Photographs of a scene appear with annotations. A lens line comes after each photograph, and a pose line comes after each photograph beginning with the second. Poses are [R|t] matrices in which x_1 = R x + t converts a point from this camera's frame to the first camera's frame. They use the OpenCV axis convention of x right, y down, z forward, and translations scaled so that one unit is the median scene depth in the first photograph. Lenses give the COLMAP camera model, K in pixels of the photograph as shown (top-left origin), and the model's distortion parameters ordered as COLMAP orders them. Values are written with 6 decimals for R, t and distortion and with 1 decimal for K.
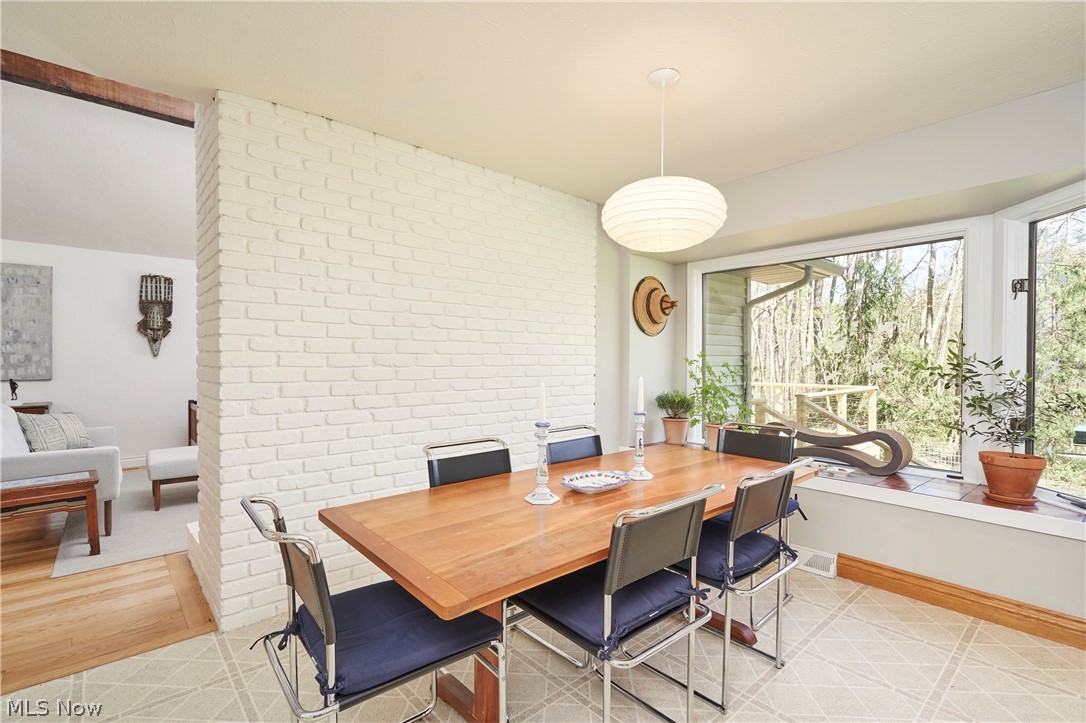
lens RADIAL K [[505.0, 0, 545.0], [0, 505.0, 364.3], [0, 0, 1]] dist [-0.000618, -0.000379]
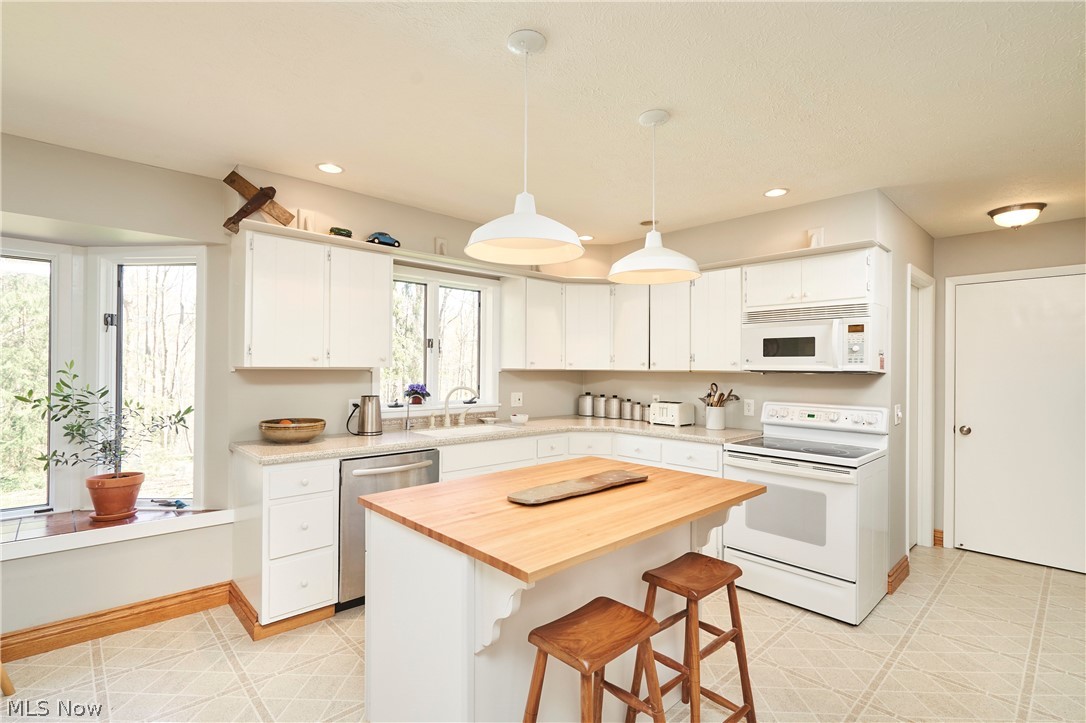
lens RADIAL K [[505.0, 0, 545.3], [0, 505.0, 363.4], [0, 0, 1]] dist [-0.000618, -0.000379]
pose [[-0.033249, 0.010455, 0.999392, -0.131863], [0.003486, 0.999940, -0.010345, -0.031666], [-0.999441, 0.003140, -0.033284, 0.060370]]
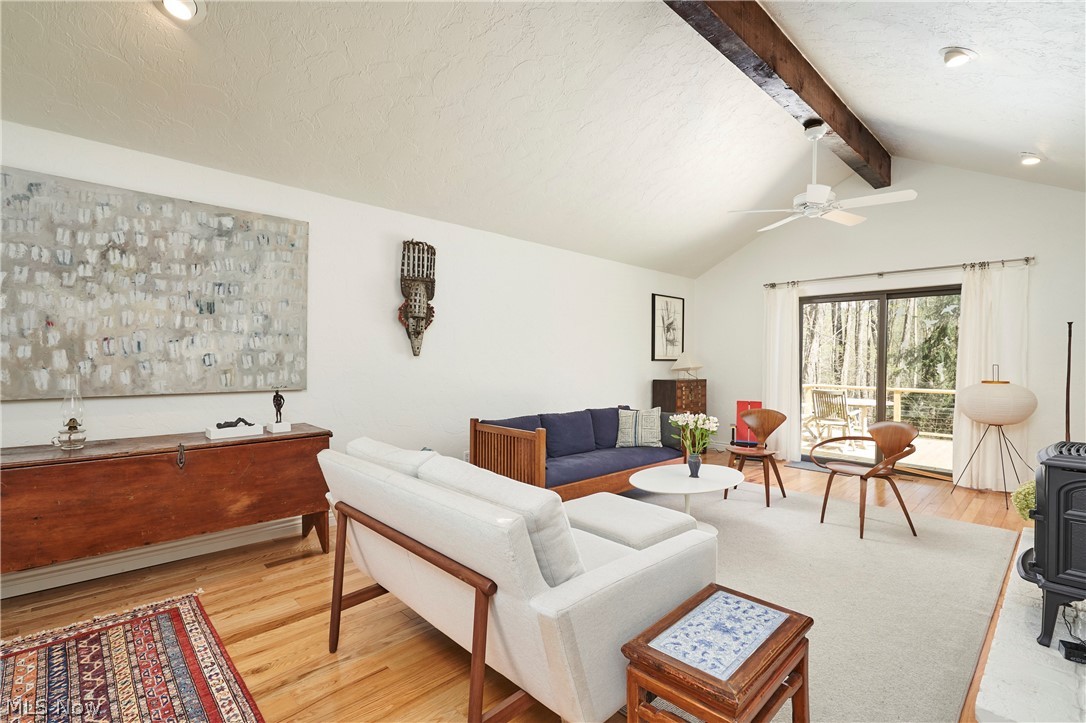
lens RADIAL K [[505.0, 0, 543.7], [0, 505.0, 362.3], [0, 0, 1]] dist [-0.000618, -0.000379]
pose [[0.998682, 0.004033, 0.051175, -0.908476], [-0.003811, 0.999983, -0.004435, -0.006240], [-0.051192, 0.004234, 0.998680, 0.405919]]
